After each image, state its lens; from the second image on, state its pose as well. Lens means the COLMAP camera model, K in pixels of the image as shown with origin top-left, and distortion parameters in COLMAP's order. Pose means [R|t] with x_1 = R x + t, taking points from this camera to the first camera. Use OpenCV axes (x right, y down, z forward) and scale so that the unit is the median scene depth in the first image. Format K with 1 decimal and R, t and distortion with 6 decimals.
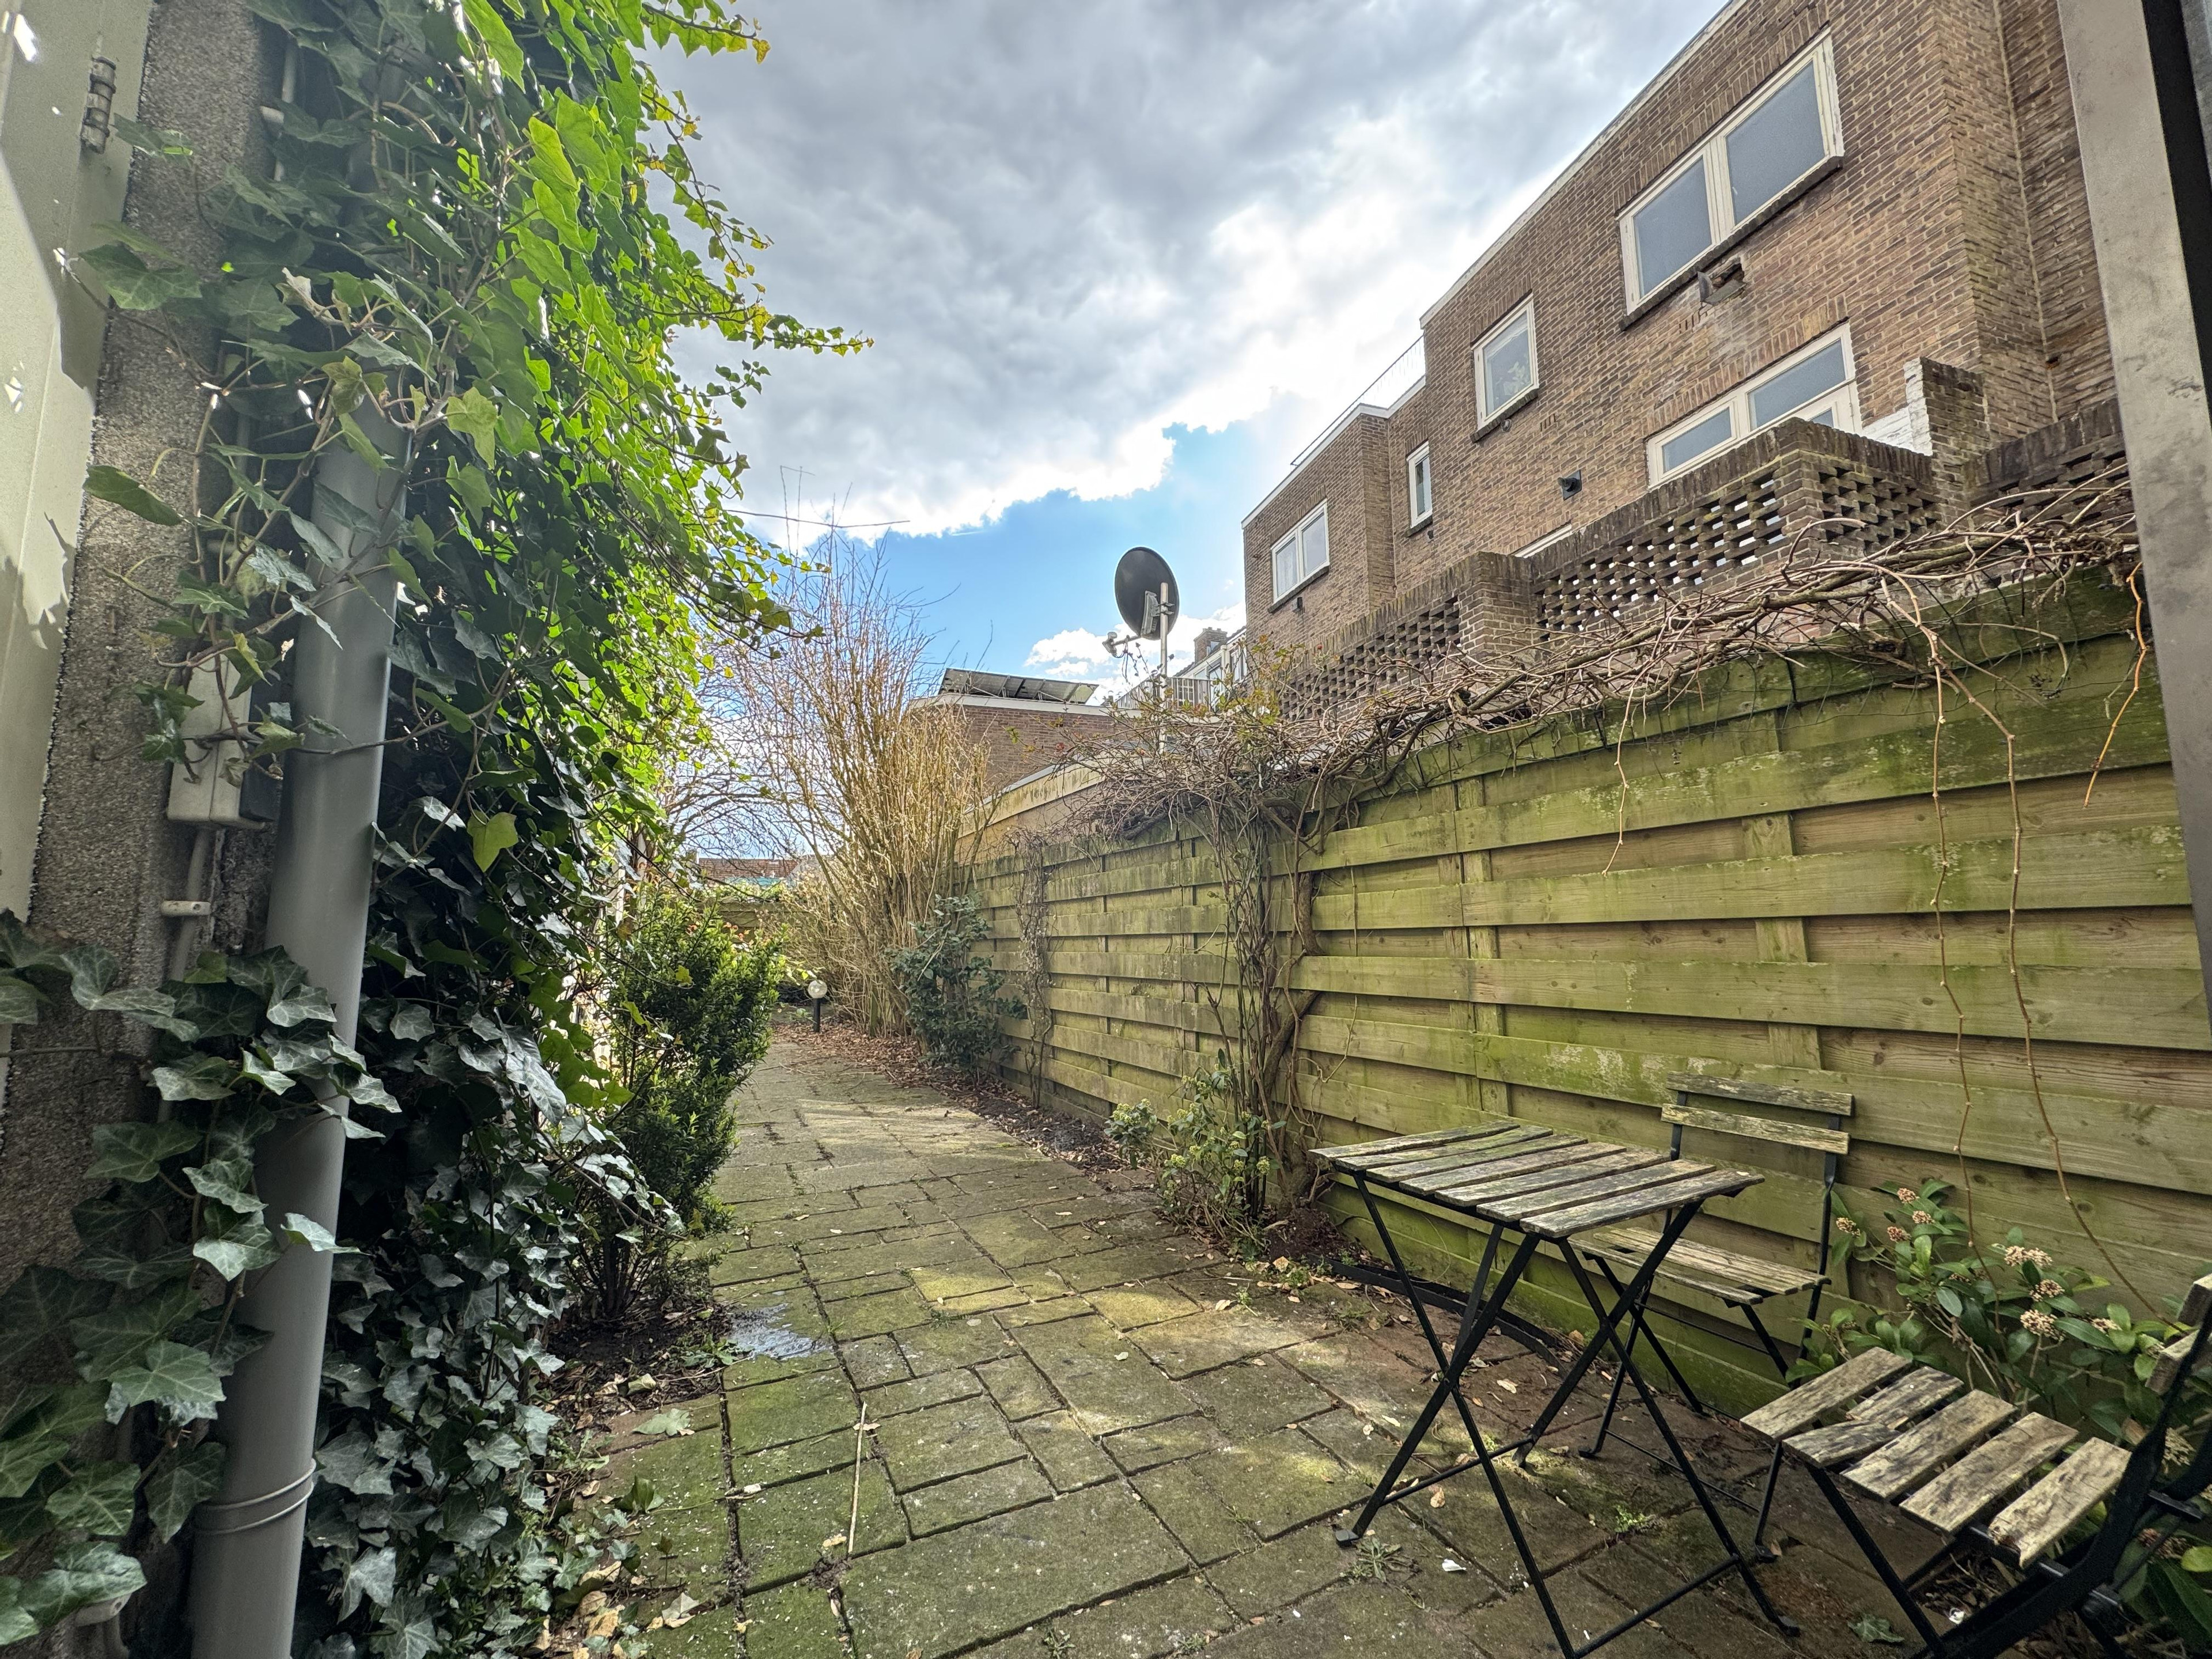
lens RADIAL K [[879.5, 0, 1108.1], [0, 879.5, 829.5], [0, 0, 1]] dist [-0.004386, 0.000593]
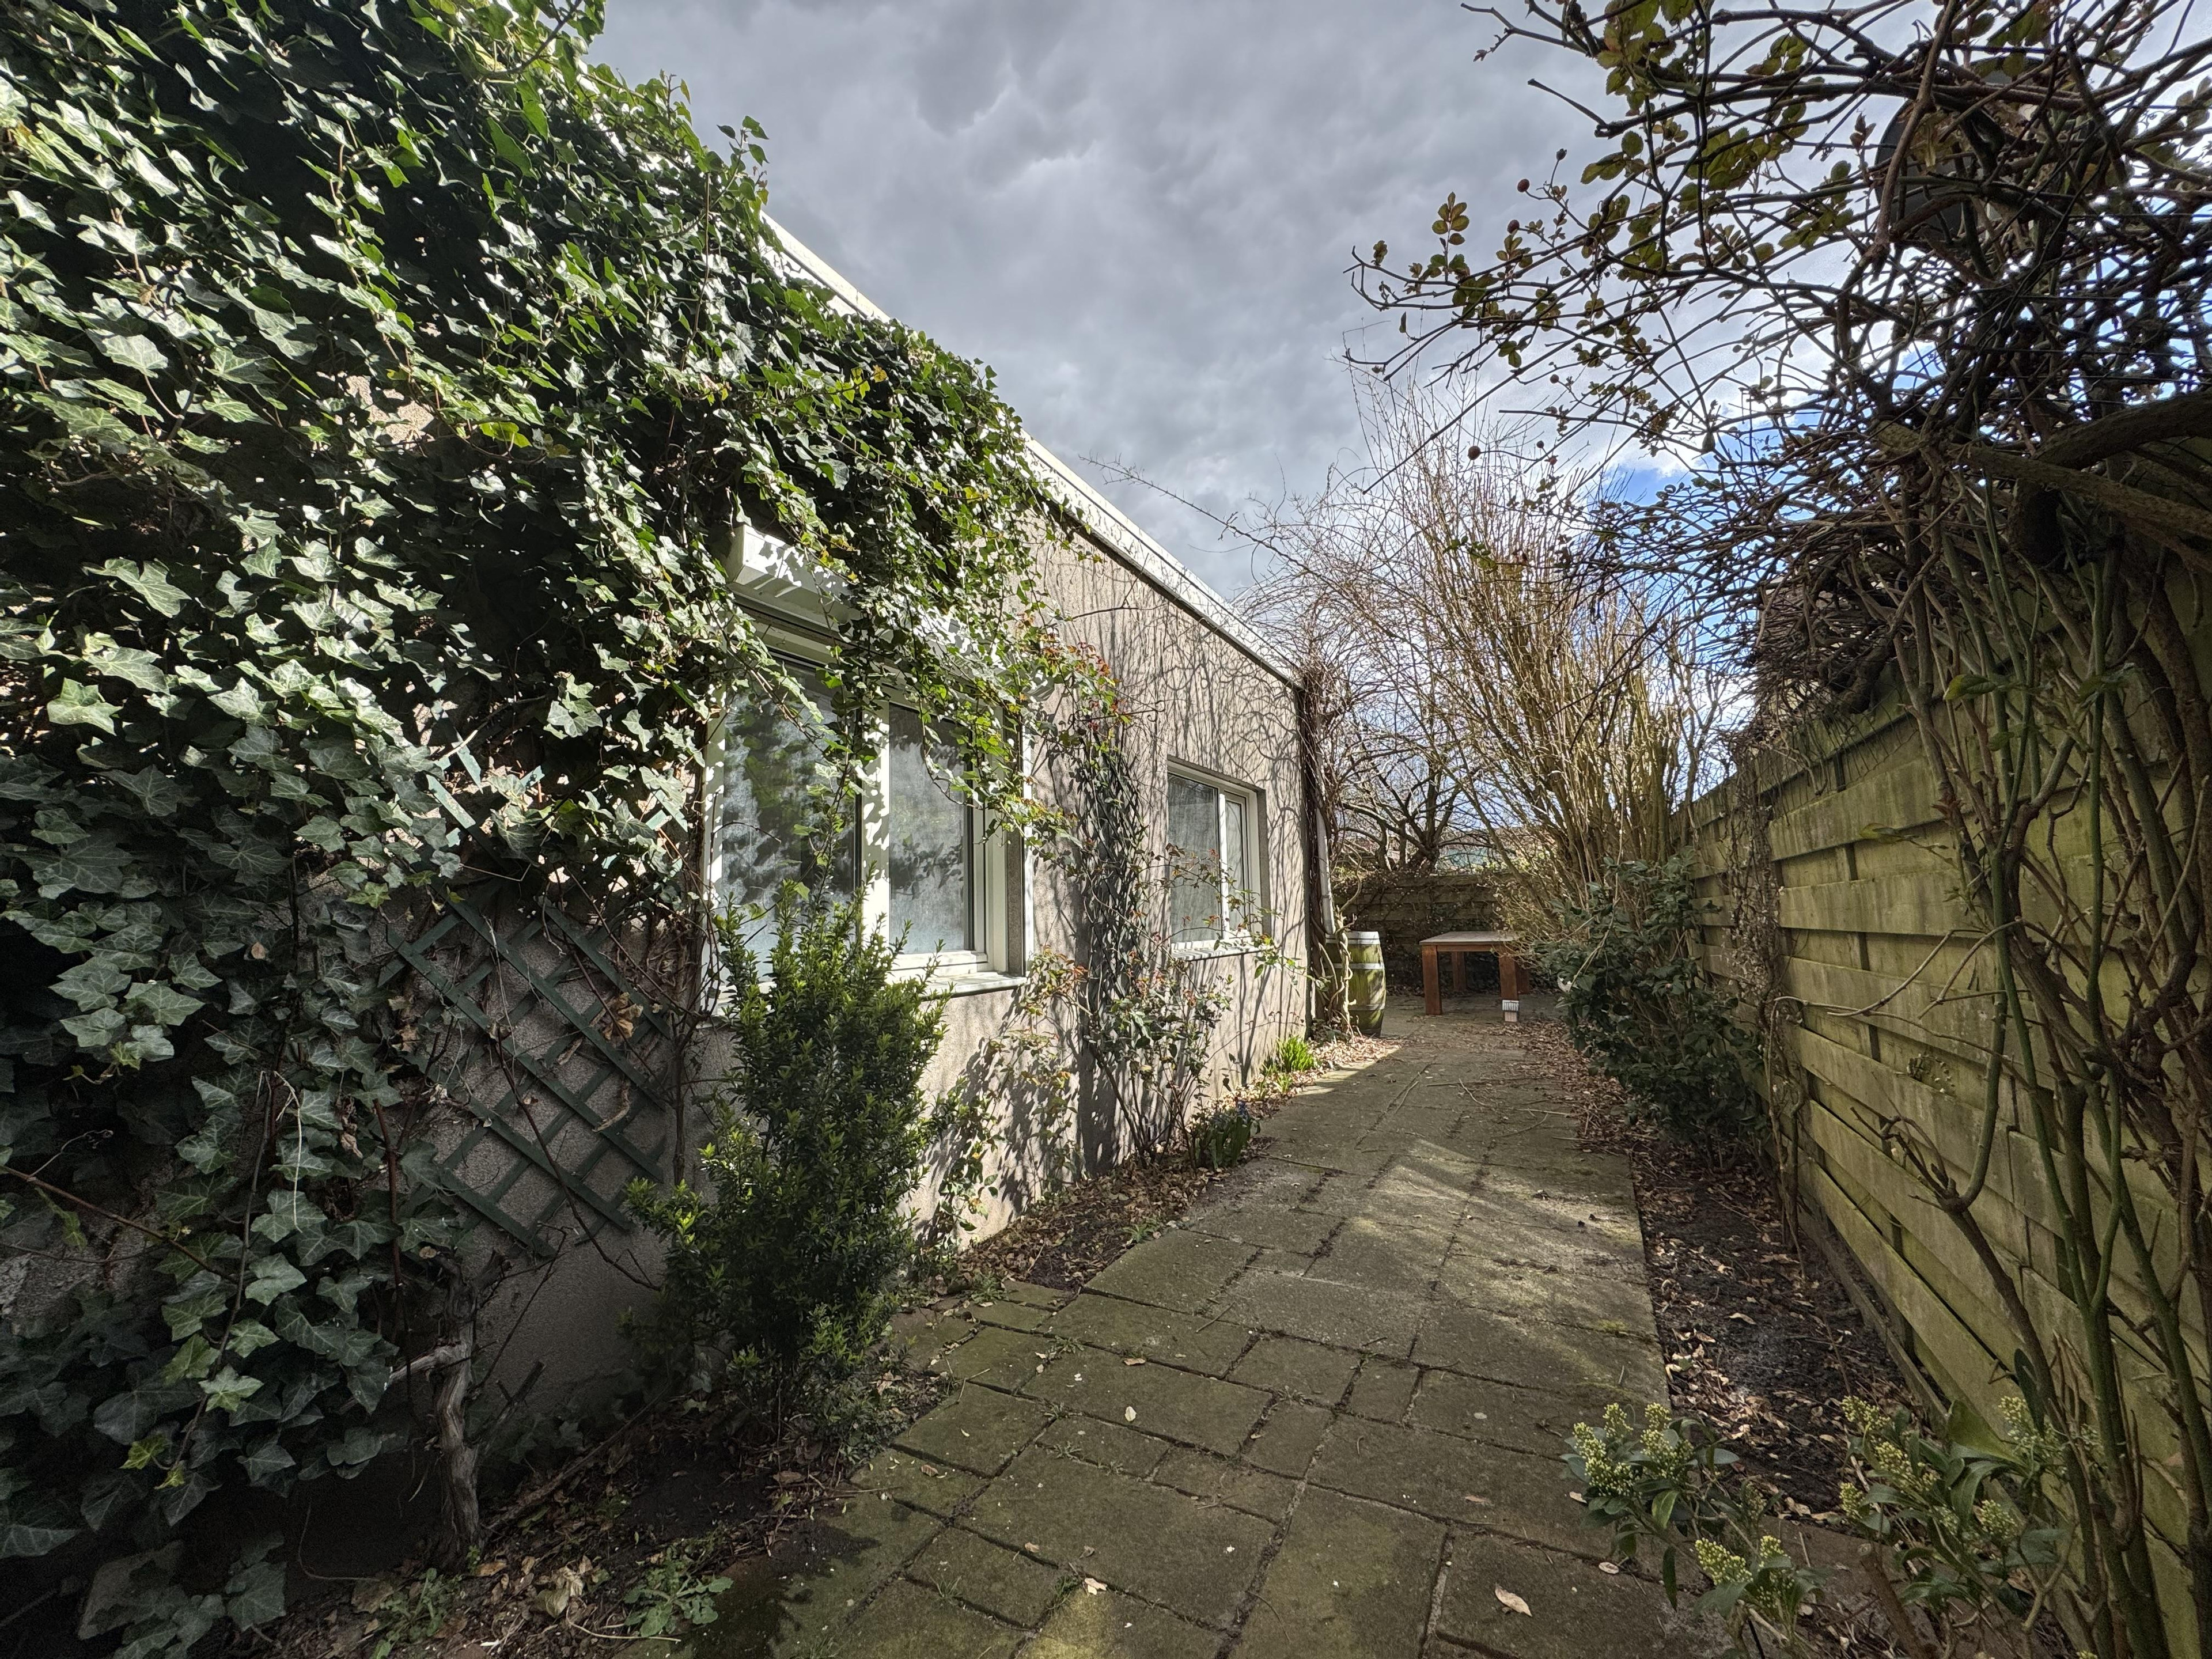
lens RADIAL K [[879.5, 0, 1108.1], [0, 879.5, 829.5], [0, 0, 1]] dist [-0.004386, 0.000593]
pose [[0.581023, -0.084954, -0.809441, 0.155851], [0.107118, 0.993868, -0.027420, 0.042022], [0.806807, -0.070774, 0.586561, 0.457680]]
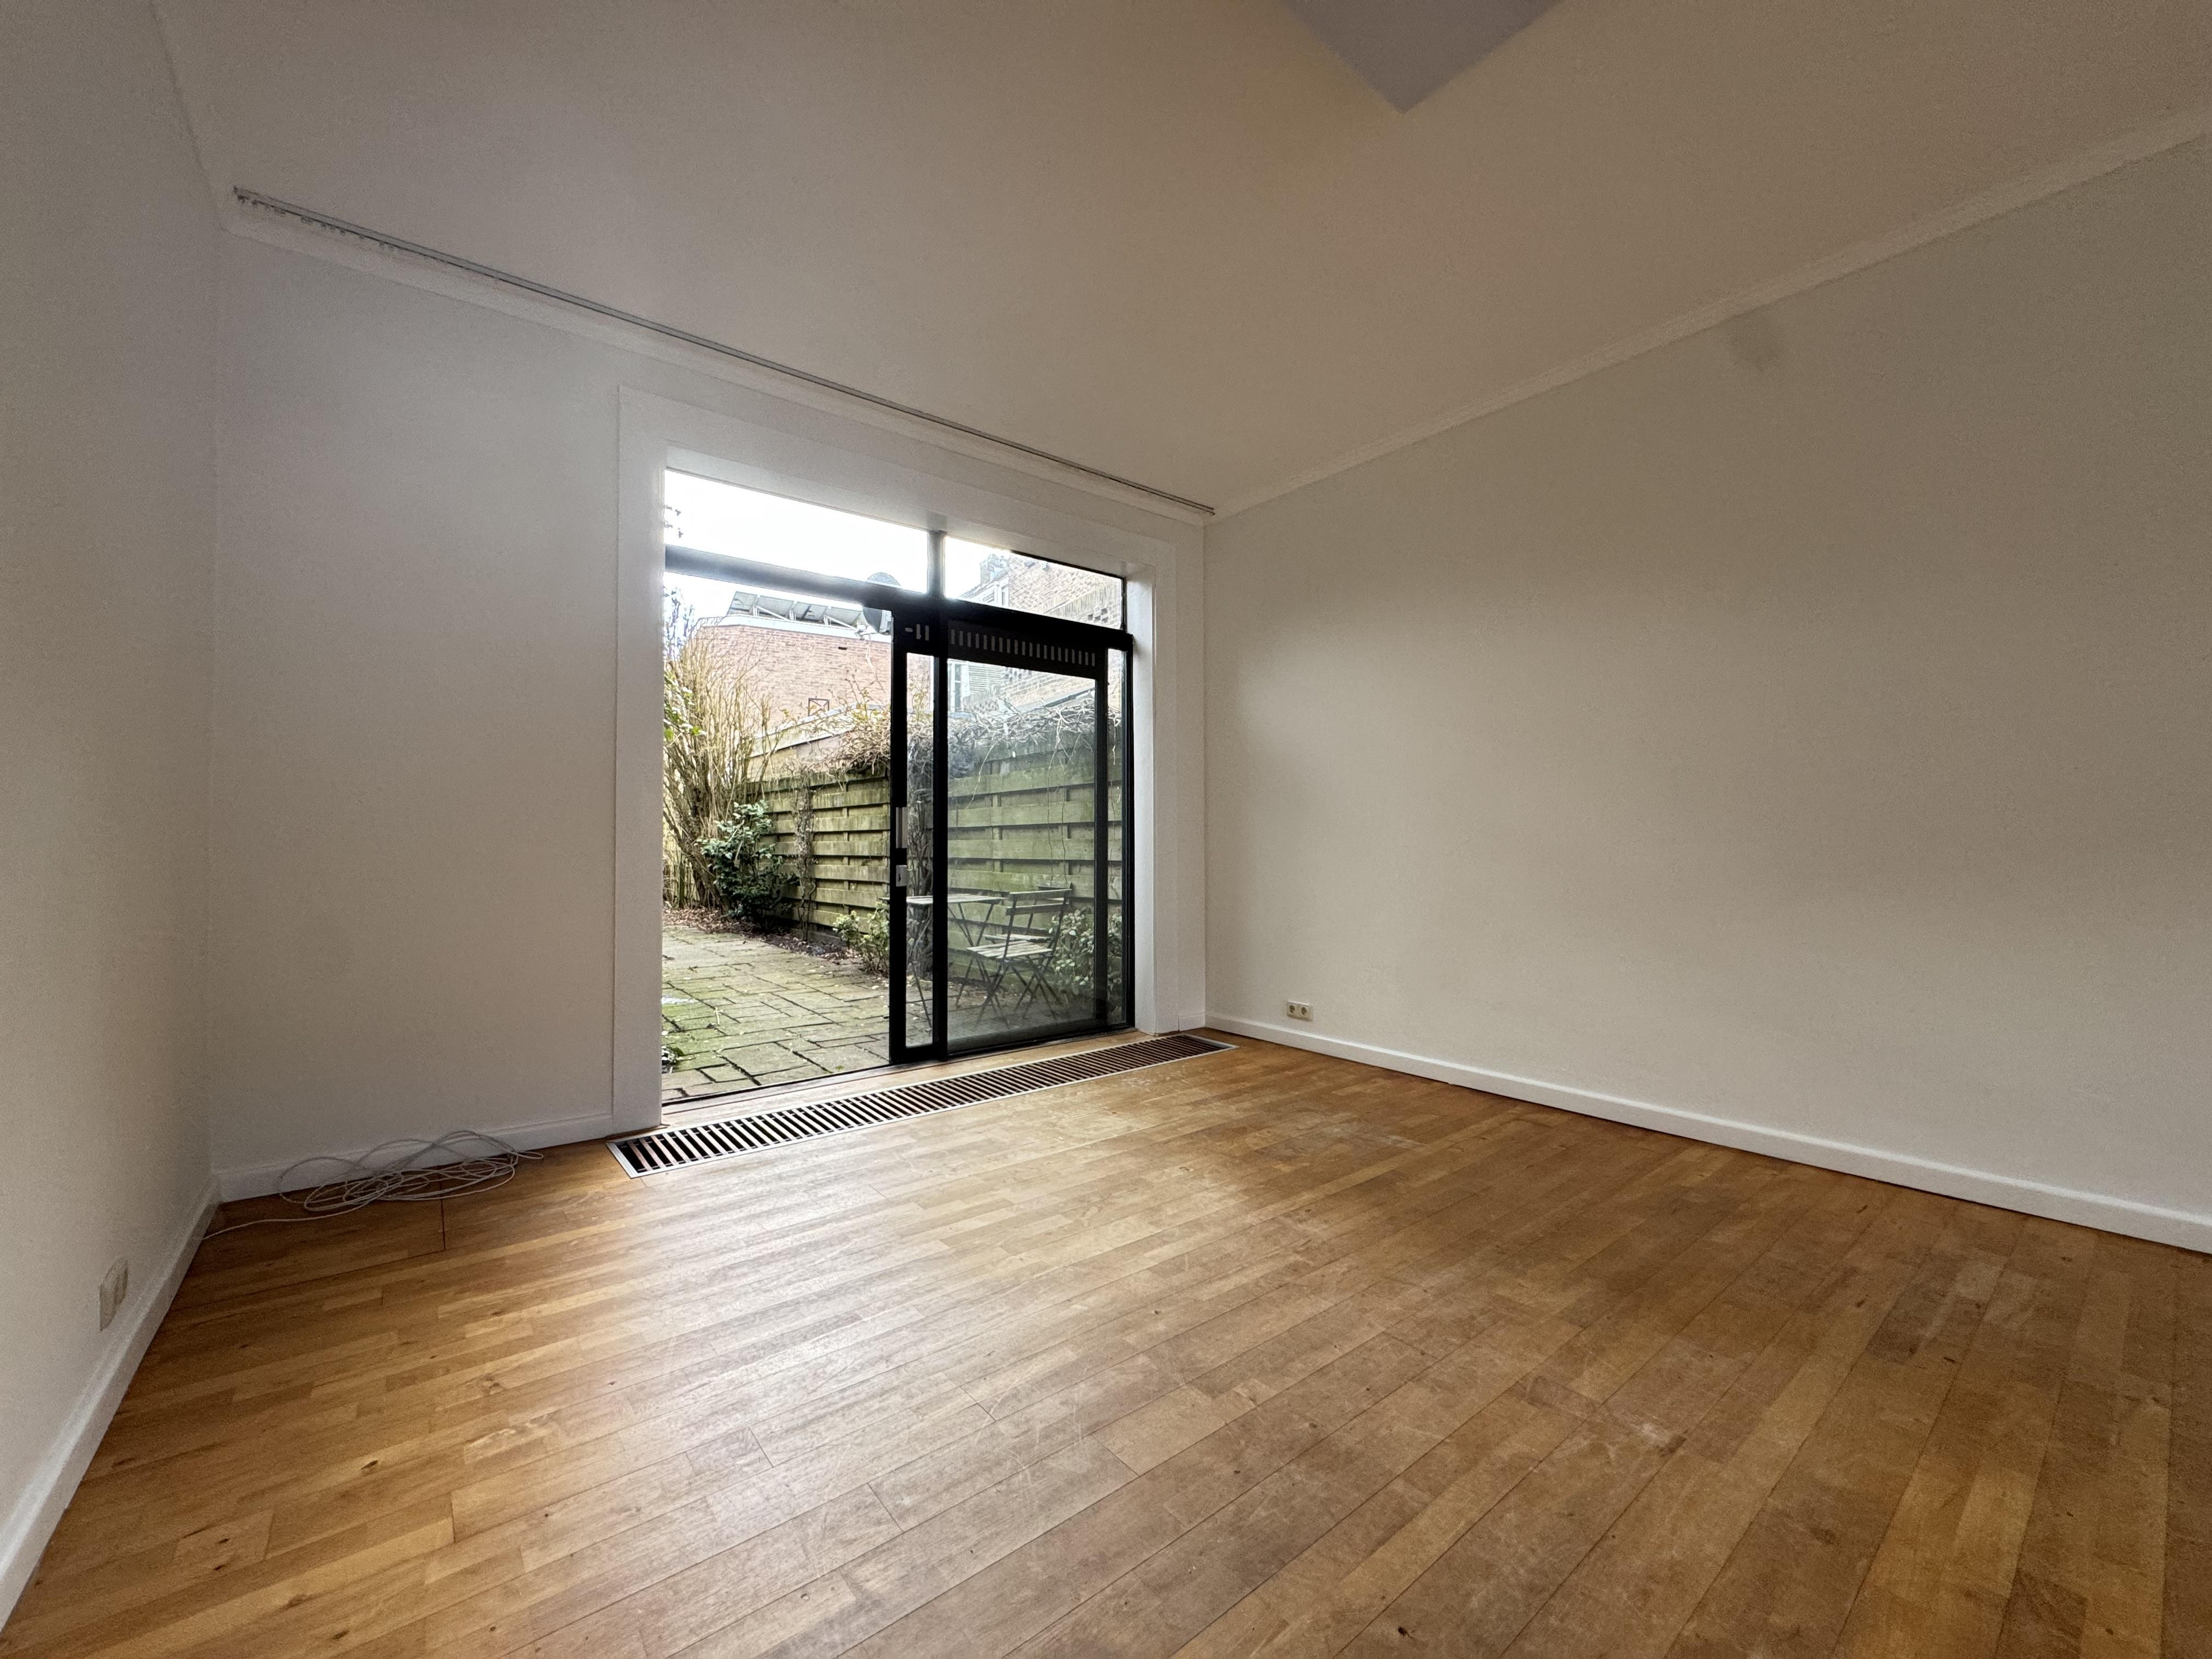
lens RADIAL K [[879.5, 0, 1108.1], [0, 879.5, 829.5], [0, 0, 1]] dist [-0.004386, 0.000593]
pose [[0.975295, 0.009467, 0.220702, 0.117202], [-0.033493, 0.993869, 0.105372, -0.077565], [-0.218352, -0.110160, 0.969633, -0.748310]]
